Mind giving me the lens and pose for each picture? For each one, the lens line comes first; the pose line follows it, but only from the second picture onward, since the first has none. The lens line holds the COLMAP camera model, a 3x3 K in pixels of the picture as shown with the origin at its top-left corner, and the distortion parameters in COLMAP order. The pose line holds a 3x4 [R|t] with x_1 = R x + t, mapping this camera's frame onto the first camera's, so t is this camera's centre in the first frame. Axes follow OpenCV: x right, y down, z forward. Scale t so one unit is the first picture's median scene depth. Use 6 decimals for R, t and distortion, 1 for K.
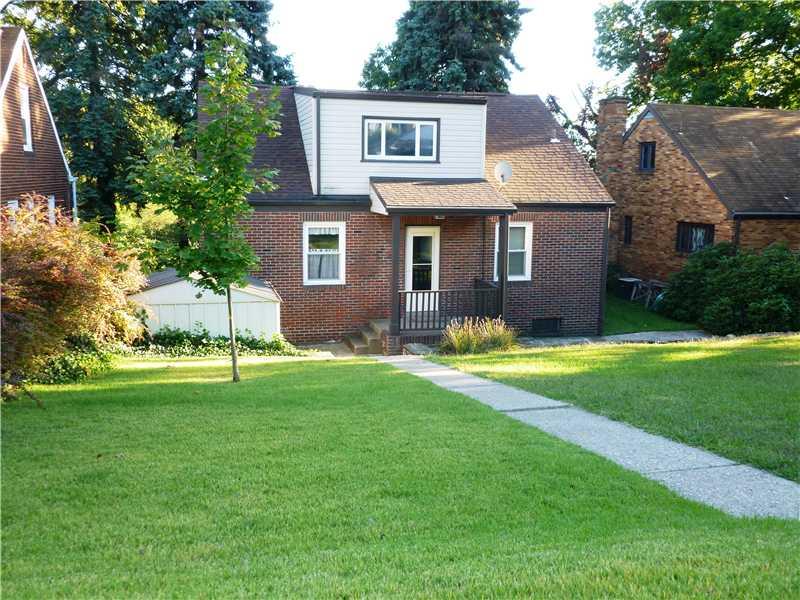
lens RADIAL K [[684.1, 0, 400.0], [0, 684.1, 300.0], [0, 0, 1]] dist [-0.039532, 0.005576]
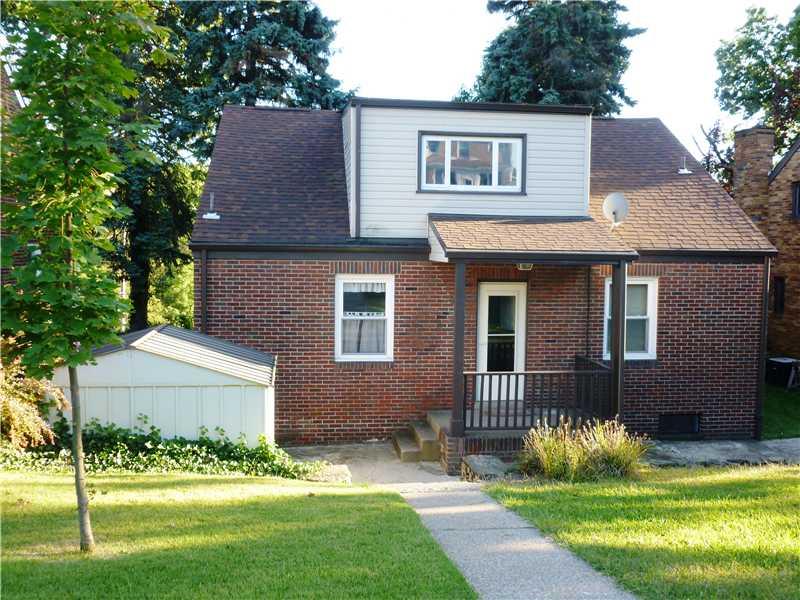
lens RADIAL K [[722.9, 0, 412.0], [0, 722.9, 313.2], [0, 0, 1]] dist [-0.045108, 0.006781]
pose [[0.993320, 0.007415, -0.115155, 0.026865], [-0.017760, 0.995867, -0.089073, -0.005728], [0.114019, 0.090523, 0.989346, 0.240948]]
